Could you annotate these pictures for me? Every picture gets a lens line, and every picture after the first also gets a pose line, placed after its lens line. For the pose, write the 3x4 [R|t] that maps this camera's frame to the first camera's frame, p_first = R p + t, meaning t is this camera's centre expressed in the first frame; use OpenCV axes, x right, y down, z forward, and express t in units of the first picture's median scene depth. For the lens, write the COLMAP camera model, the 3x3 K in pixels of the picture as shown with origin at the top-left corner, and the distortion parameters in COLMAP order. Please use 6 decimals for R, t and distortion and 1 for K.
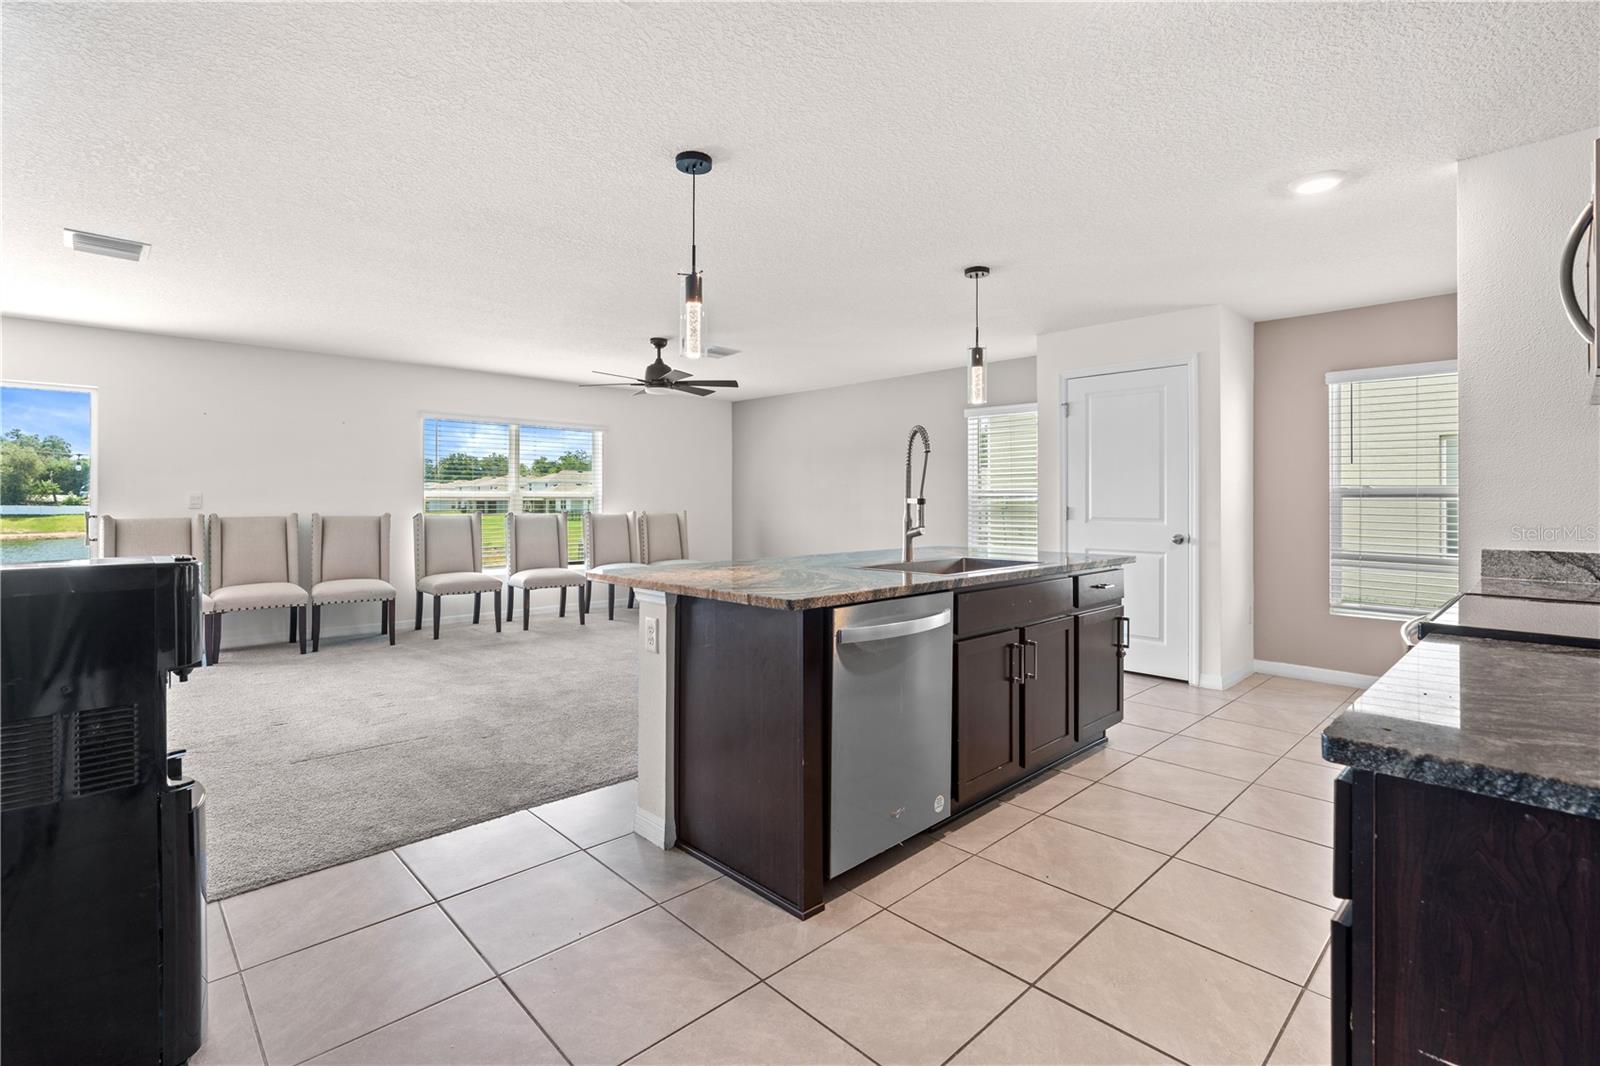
lens RADIAL K [[728.0, 0, 795.0], [0, 728.0, 500.3], [0, 0, 1]] dist [-0.013847, 0.003438]
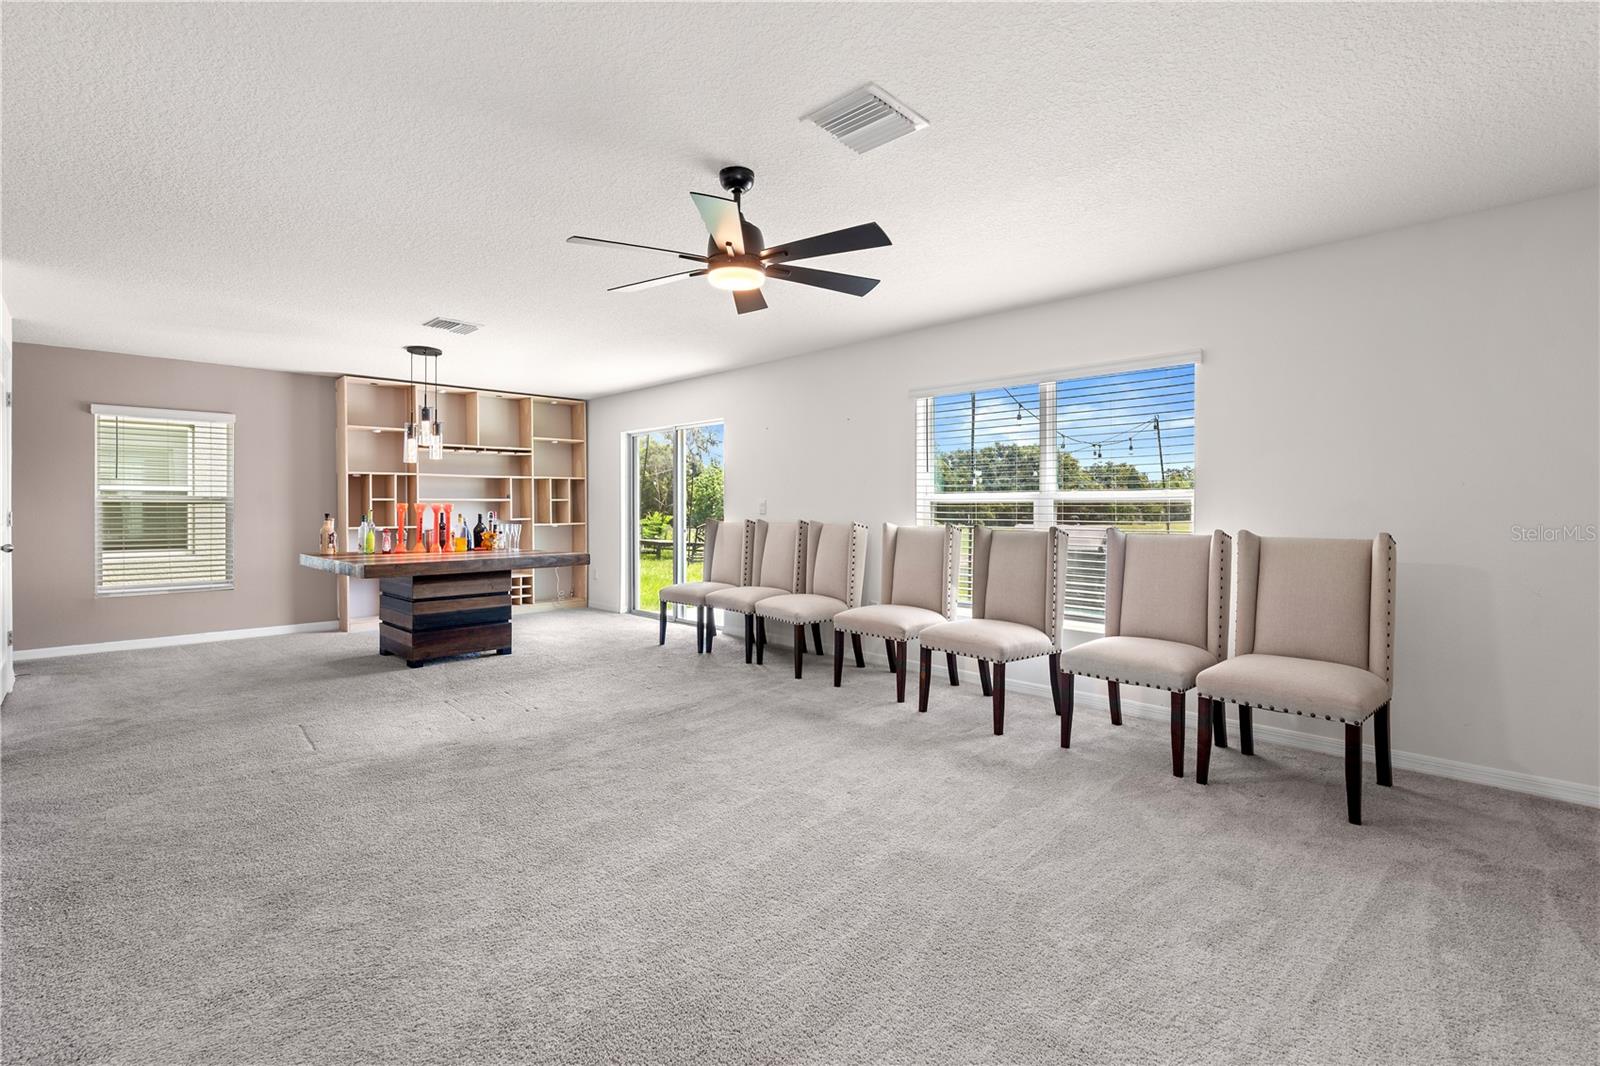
lens RADIAL K [[728.0, 0, 798.5], [0, 728.0, 524.8], [0, 0, 1]] dist [-0.013847, 0.003438]
pose [[0.013133, 0.023498, -0.999638, 0.264466], [-0.004045, 0.999717, 0.023447, 0.002054], [0.999906, 0.003736, 0.013224, 0.915412]]
